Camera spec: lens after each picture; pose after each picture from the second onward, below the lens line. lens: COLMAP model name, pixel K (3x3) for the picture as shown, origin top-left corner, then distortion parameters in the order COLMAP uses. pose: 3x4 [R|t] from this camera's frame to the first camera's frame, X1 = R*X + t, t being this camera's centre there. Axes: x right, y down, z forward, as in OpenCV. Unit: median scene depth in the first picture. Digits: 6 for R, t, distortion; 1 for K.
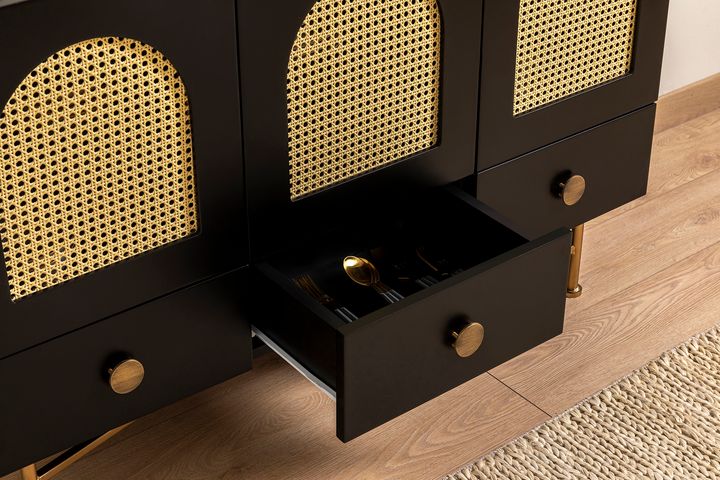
lens RADIAL K [[1418.4, 0, 405.7], [0, 1418.4, 240.0], [0, 0, 1]] dist [0.358811, -3.714009]
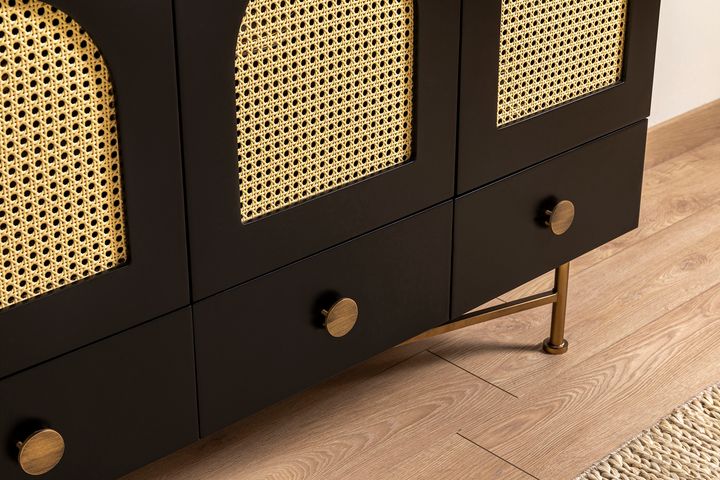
lens RADIAL K [[1407.2, 0, 408.8], [0, 1407.2, 249.6], [0, 0, 1]] dist [0.189055, -1.231479]
pose [[0.995866, -0.040681, 0.081213, -0.048597], [0.047356, 0.995504, -0.082029, 0.052975], [-0.077511, 0.085536, 0.993315, 0.189172]]
